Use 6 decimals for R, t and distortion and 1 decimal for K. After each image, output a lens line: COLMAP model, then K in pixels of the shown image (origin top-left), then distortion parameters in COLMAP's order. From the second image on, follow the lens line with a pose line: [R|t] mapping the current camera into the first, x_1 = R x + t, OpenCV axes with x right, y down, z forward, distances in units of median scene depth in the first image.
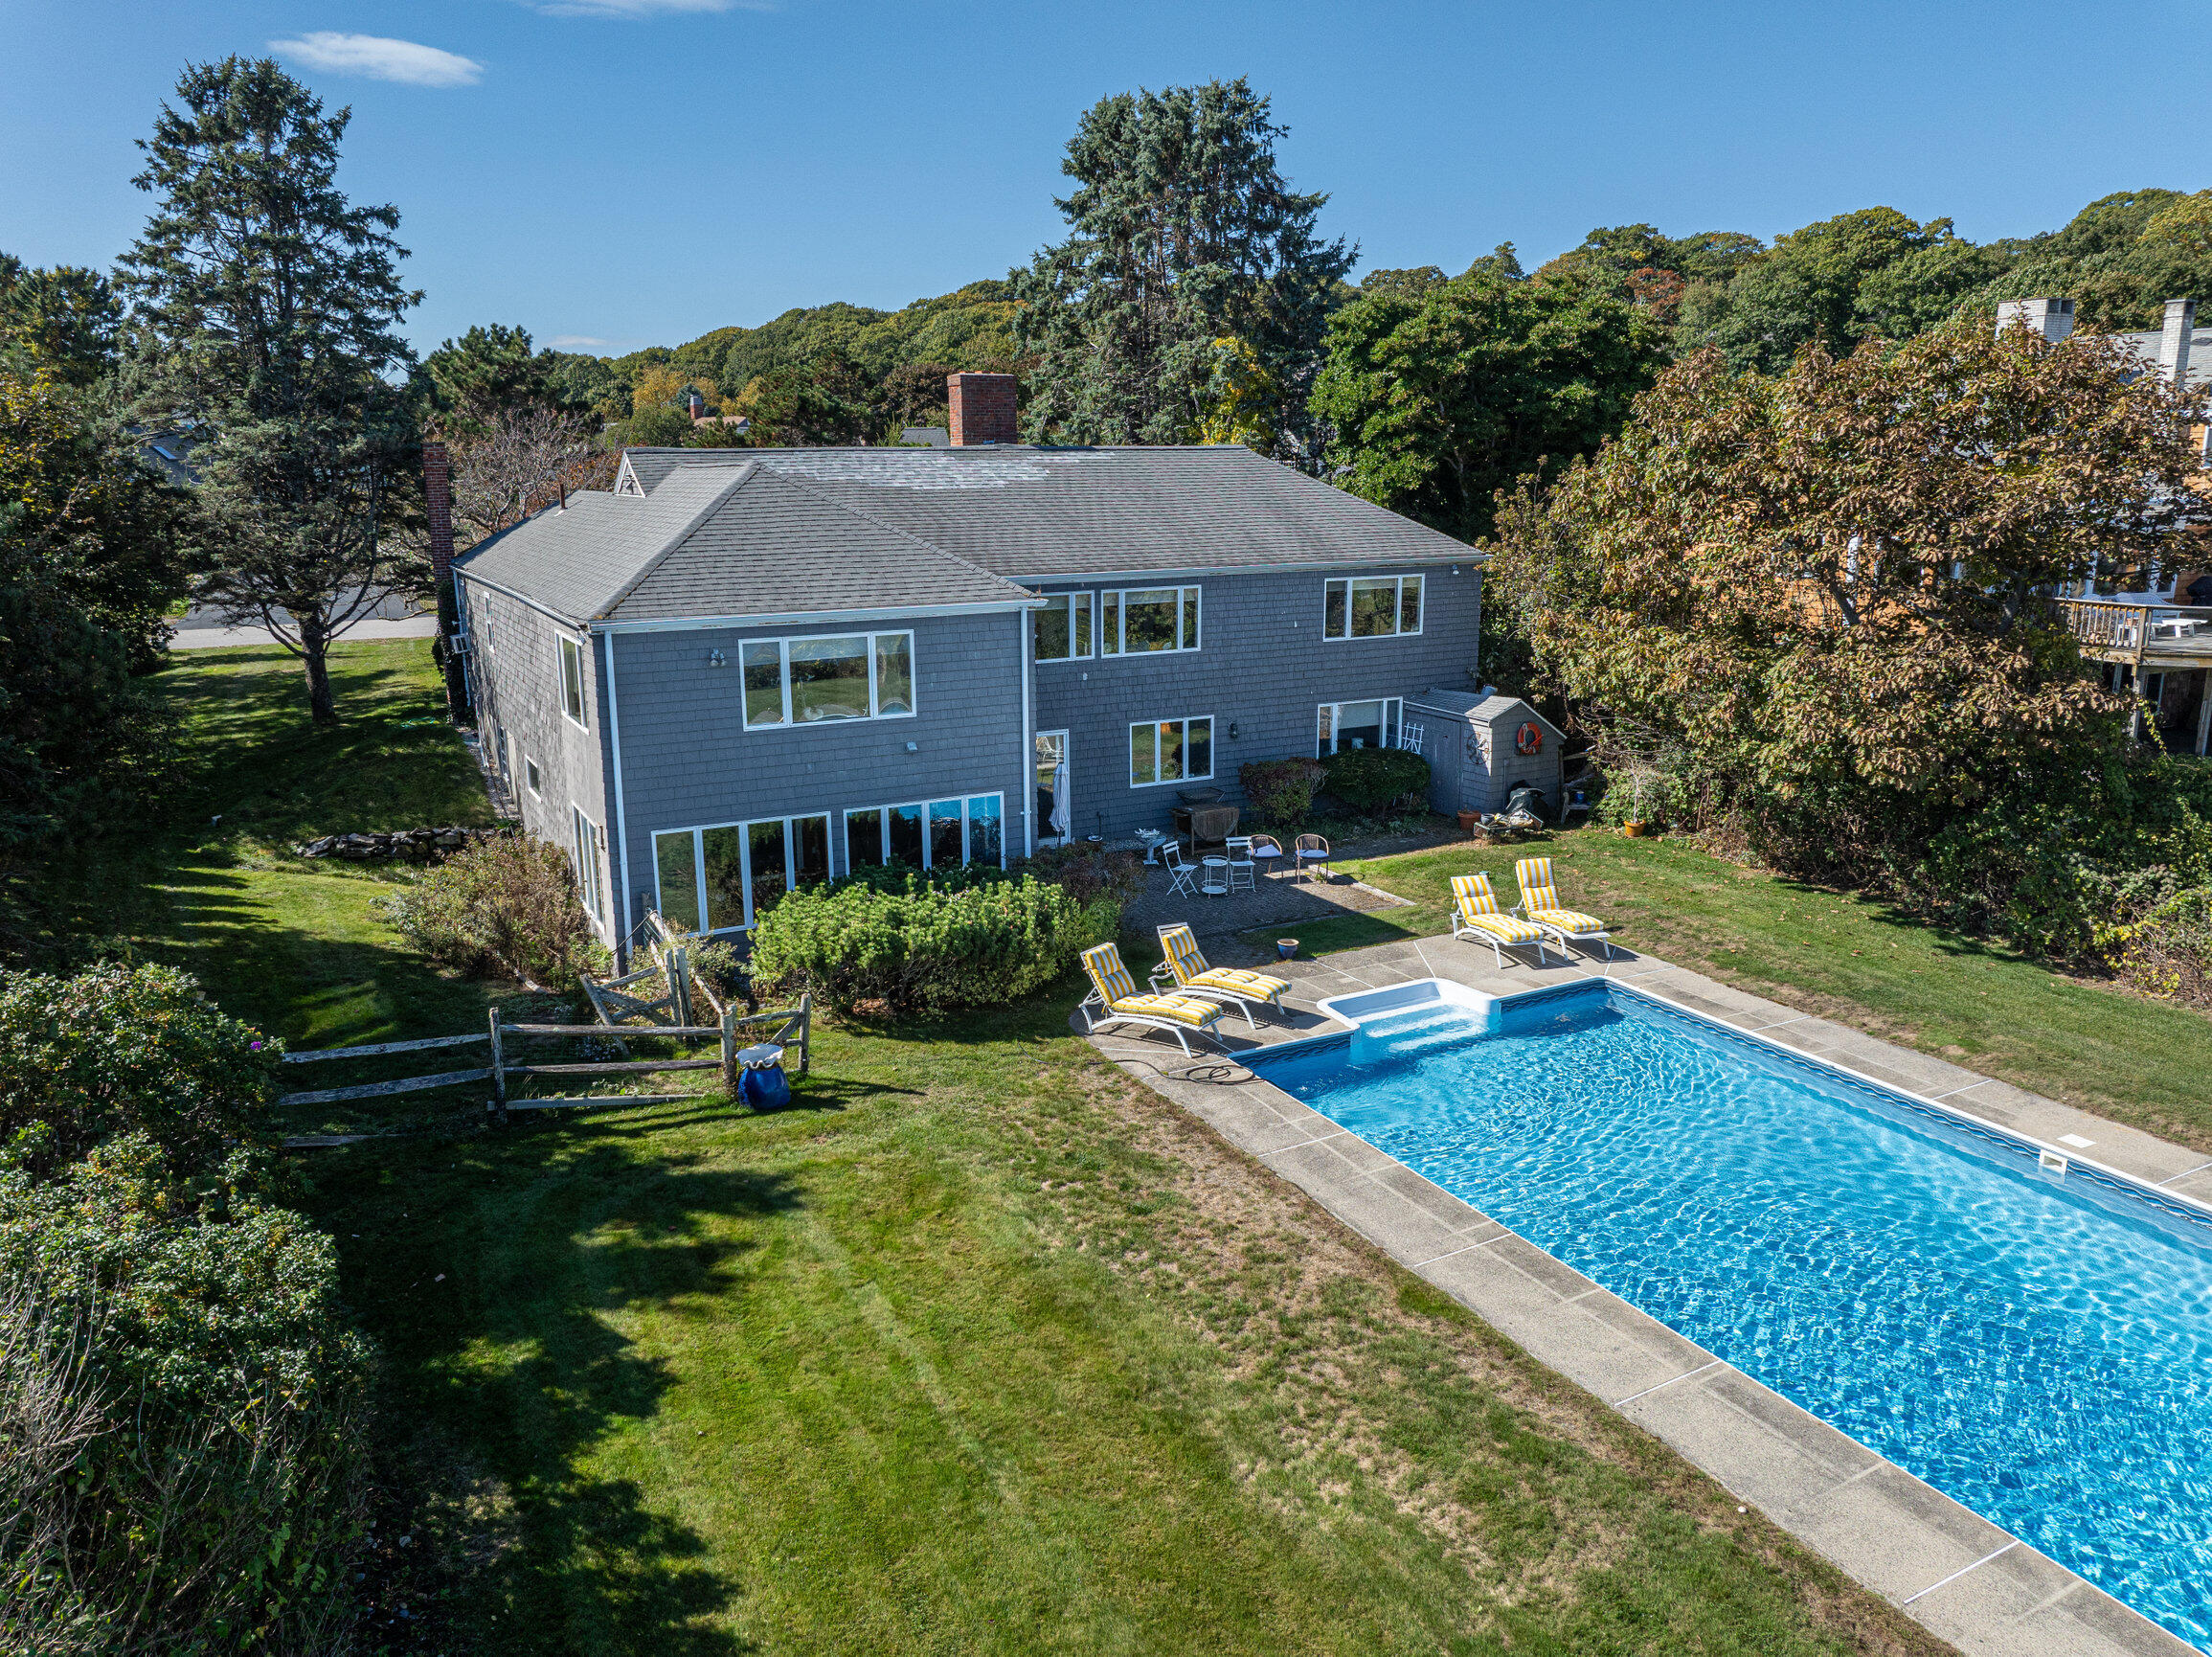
lens RADIAL K [[1561.7, 0, 1106.0], [0, 1561.7, 828.5], [0, 0, 1]] dist [-0.019400, -0.028989]
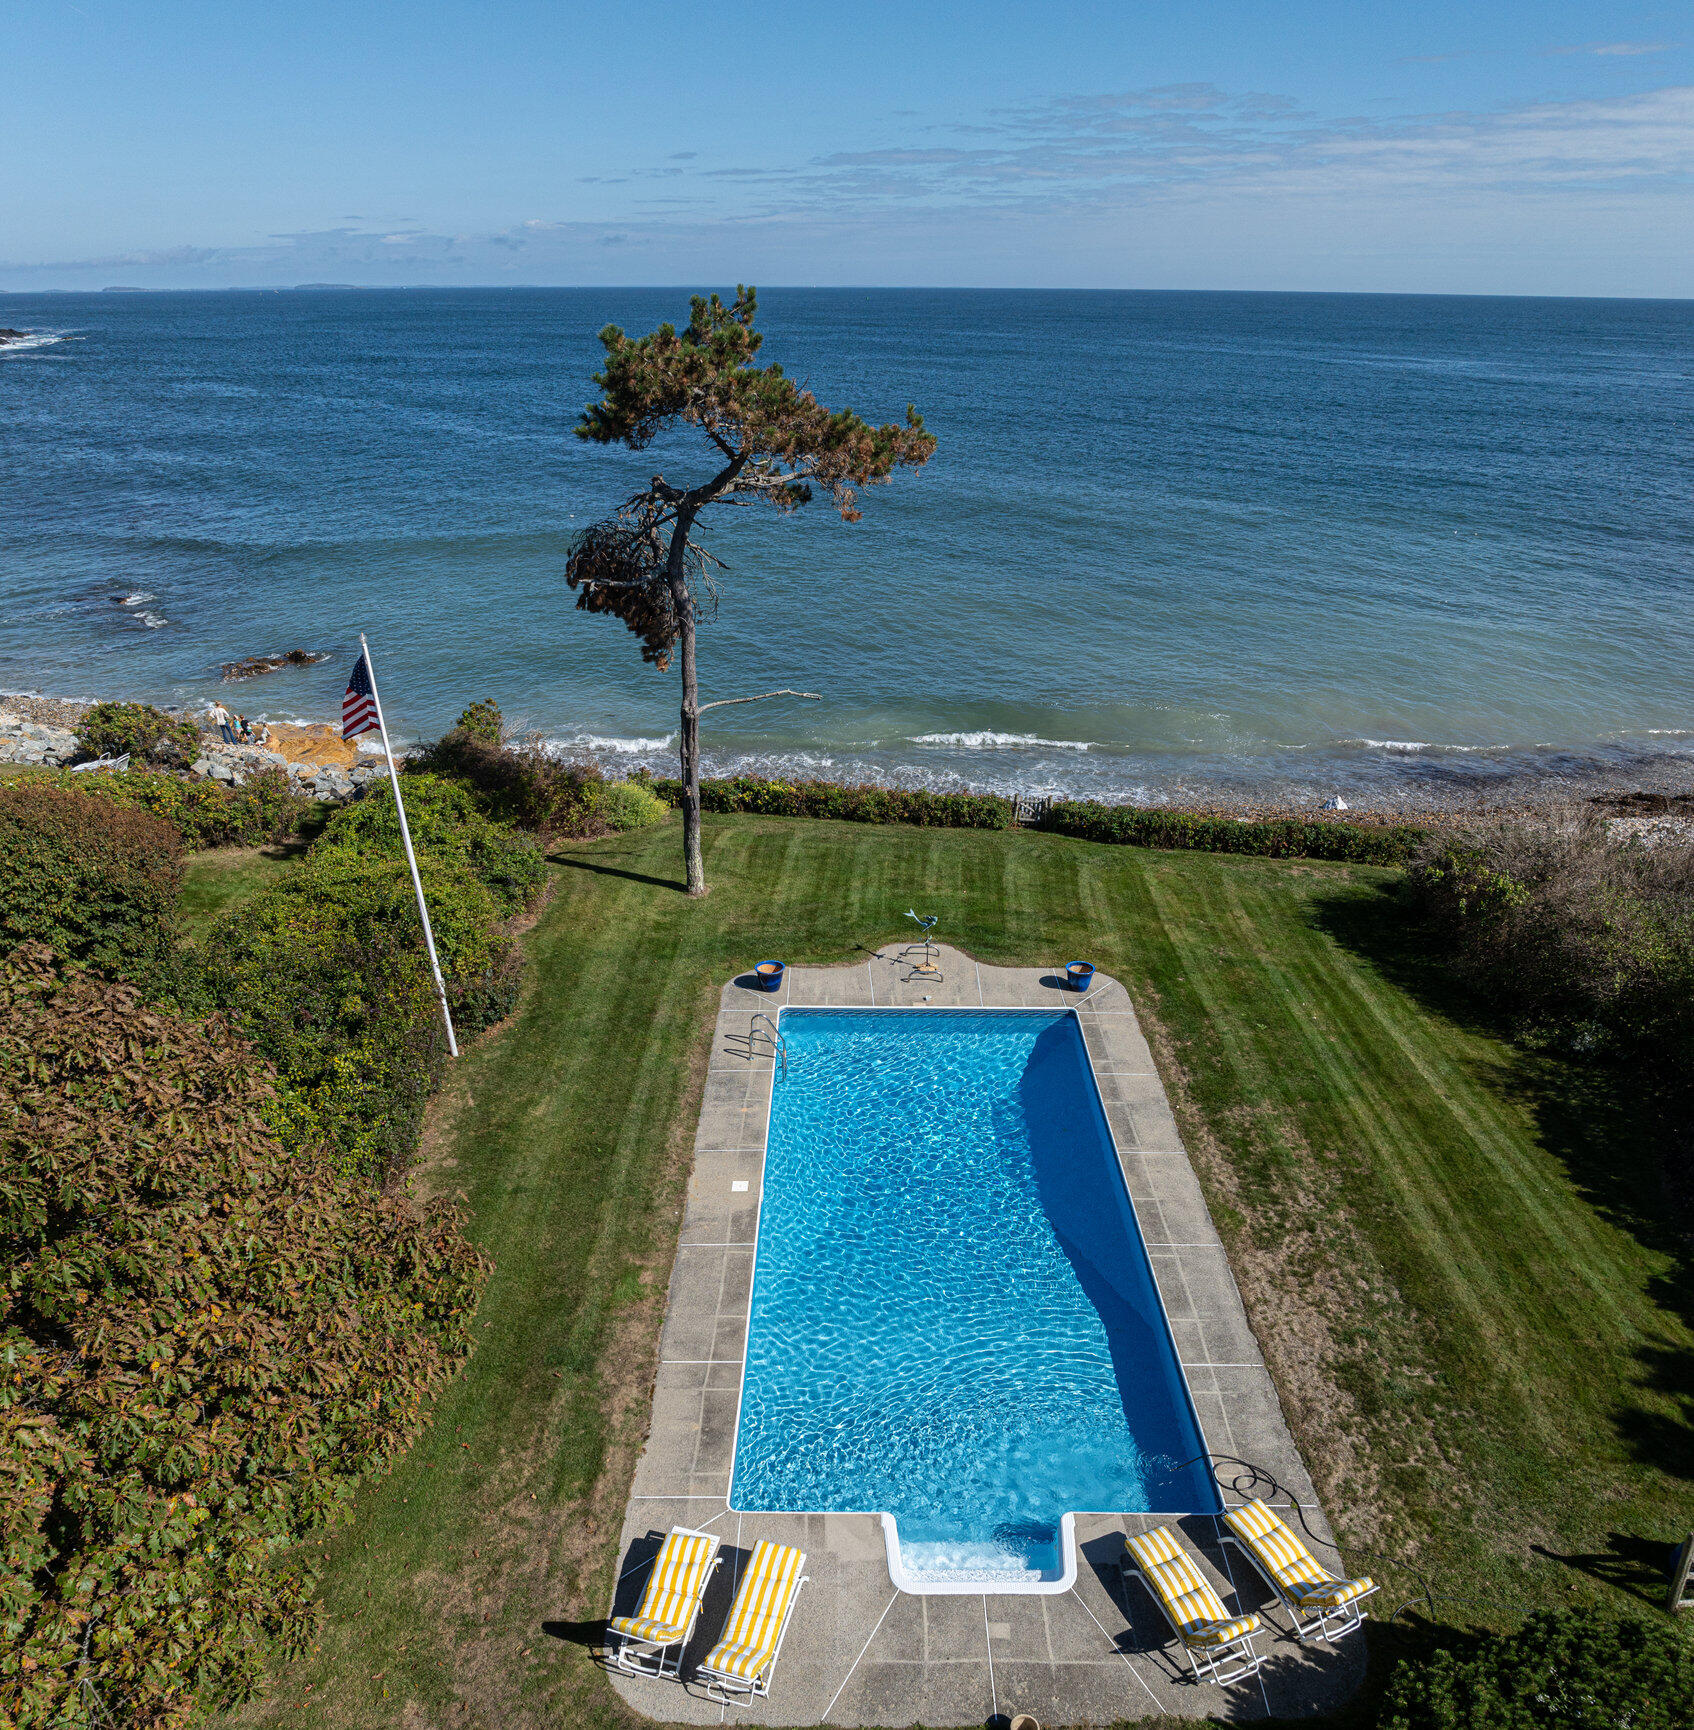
lens RADIAL K [[1225.7, 0, 845.5], [0, 1225.7, 1053.4], [0, 0, 1]] dist [-0.031353, -0.000291]
pose [[-0.882753, -0.249571, 0.398073, 0.047865], [0.107720, 0.717181, 0.688511, -0.583794], [-0.457323, 0.650665, -0.606210, 1.253968]]
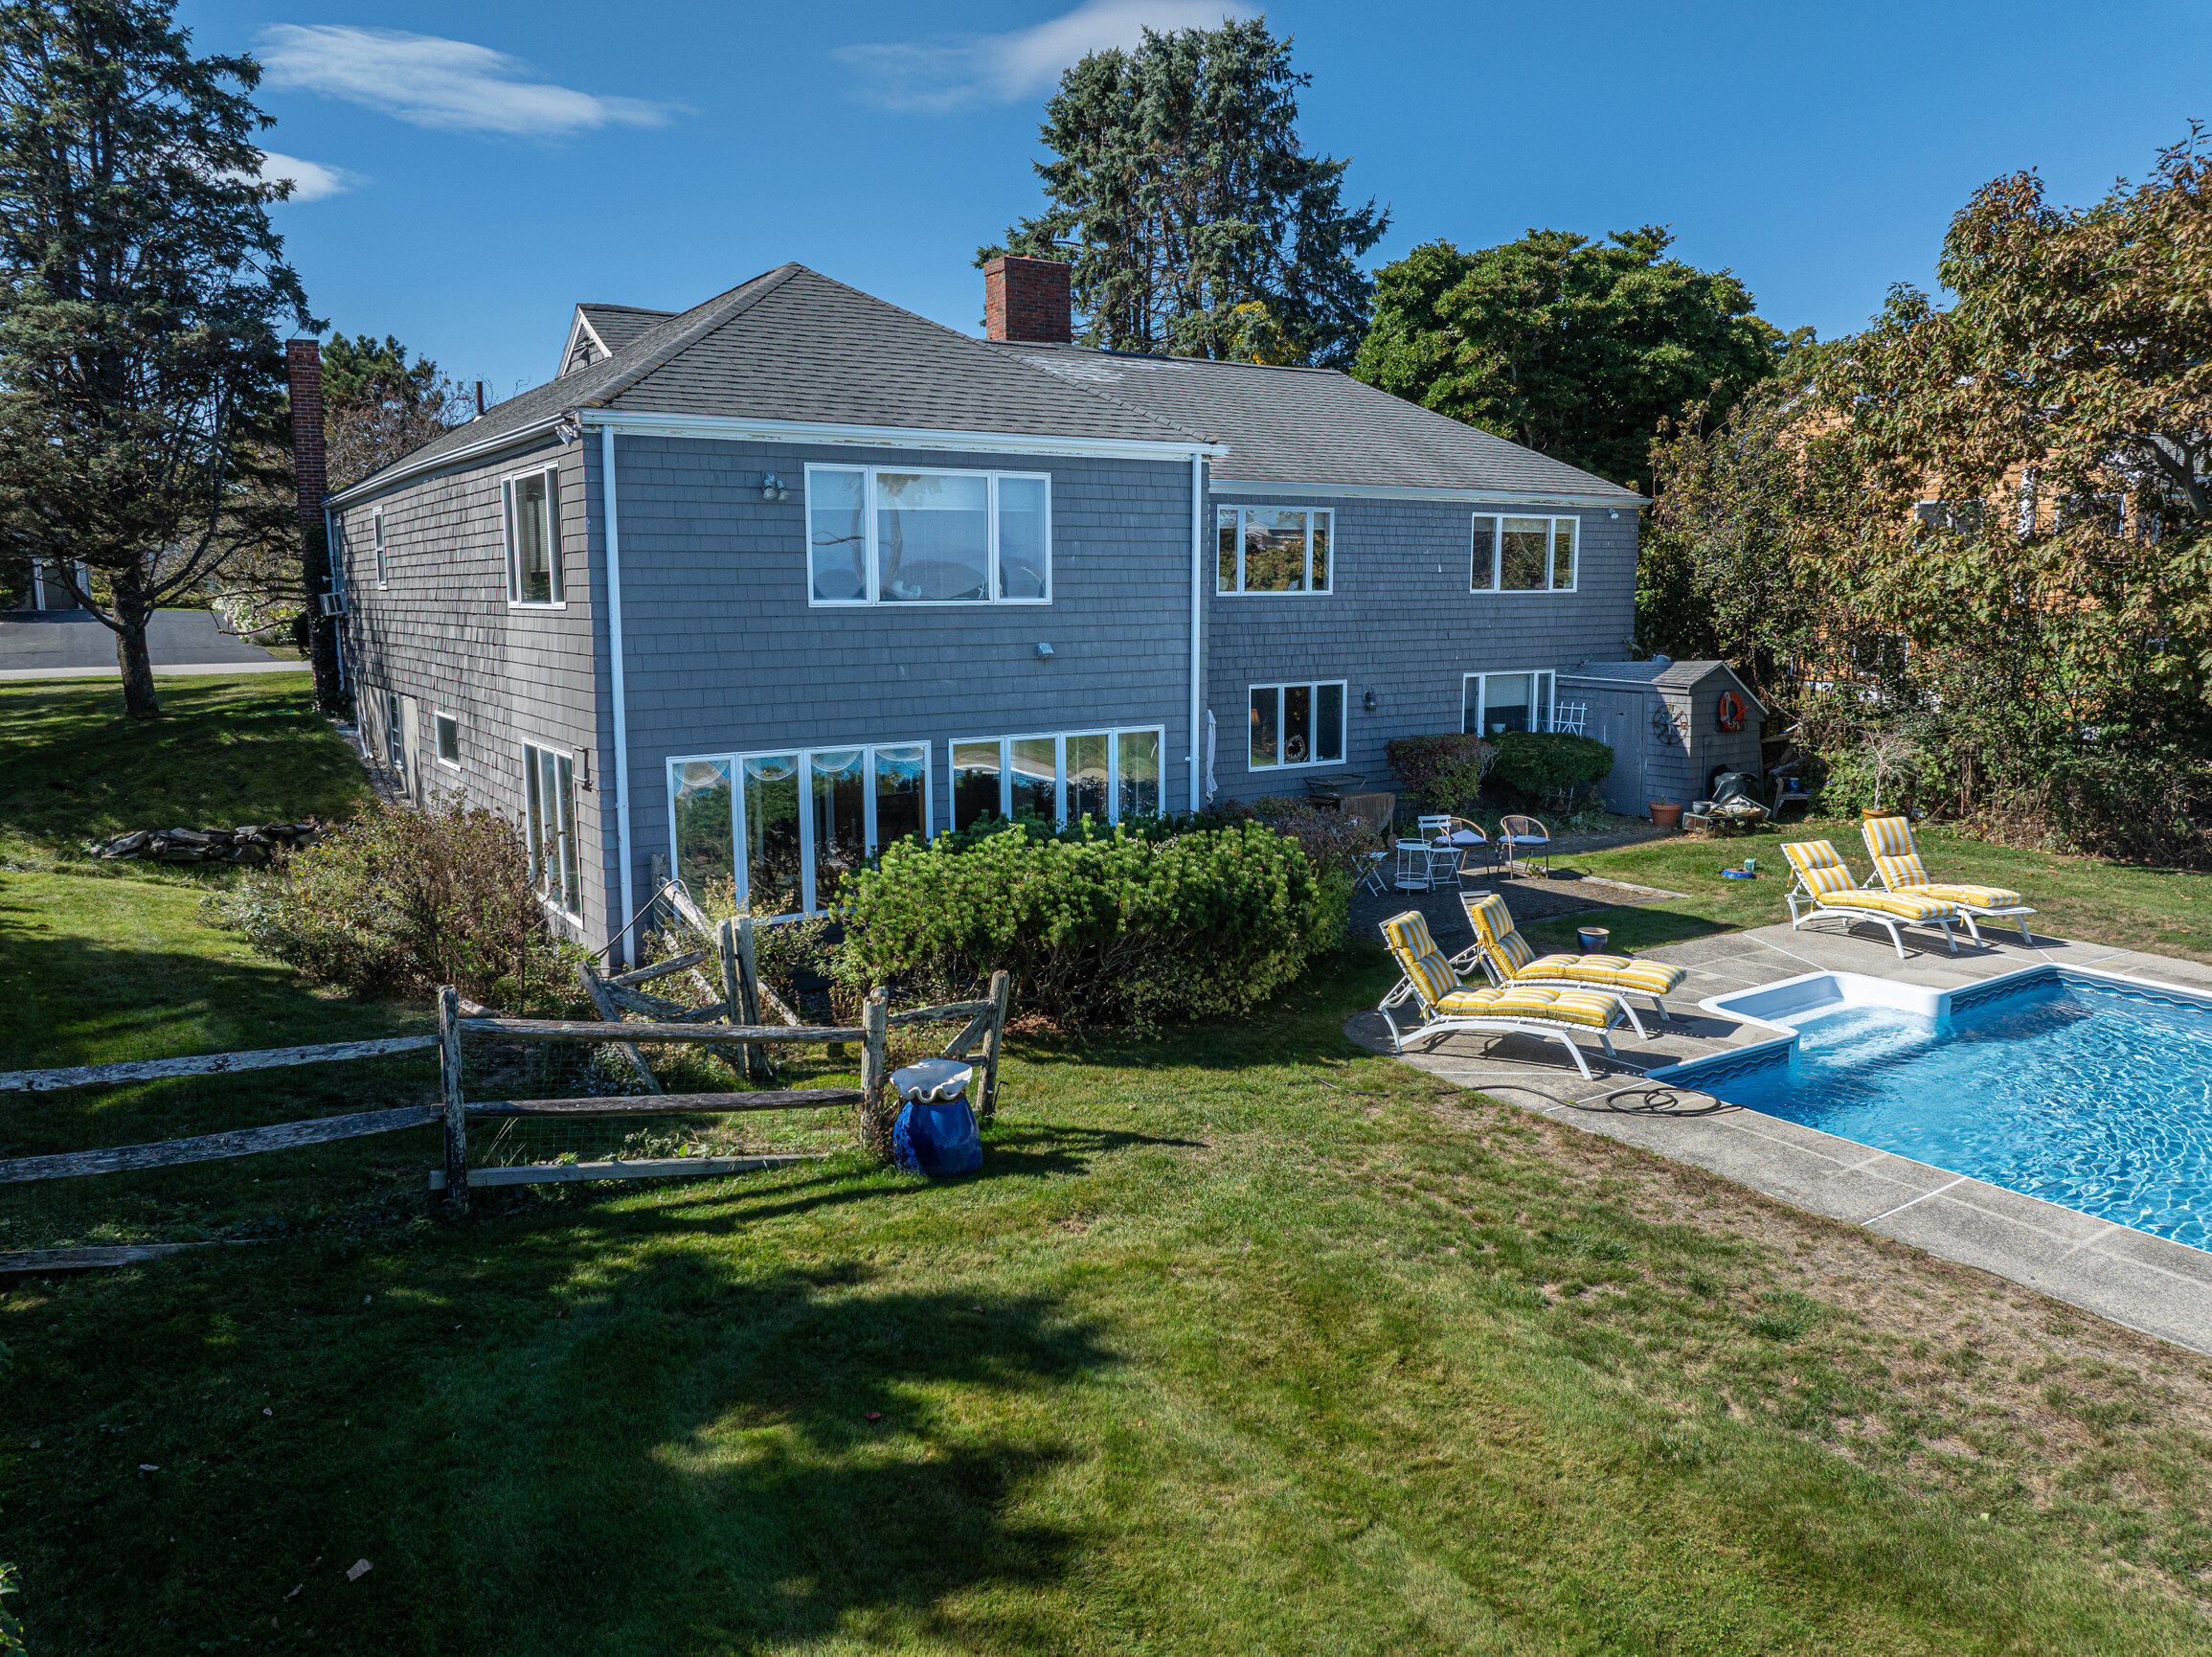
lens RADIAL K [[1561.8, 0, 1106.0], [0, 1561.8, 828.5], [0, 0, 1]] dist [-0.032238, 0.004024]
pose [[0.996089, -0.012160, 0.087516, -0.167781], [0.018825, 0.996950, -0.075737, 0.080858], [-0.086328, 0.077088, 0.993280, 0.354644]]
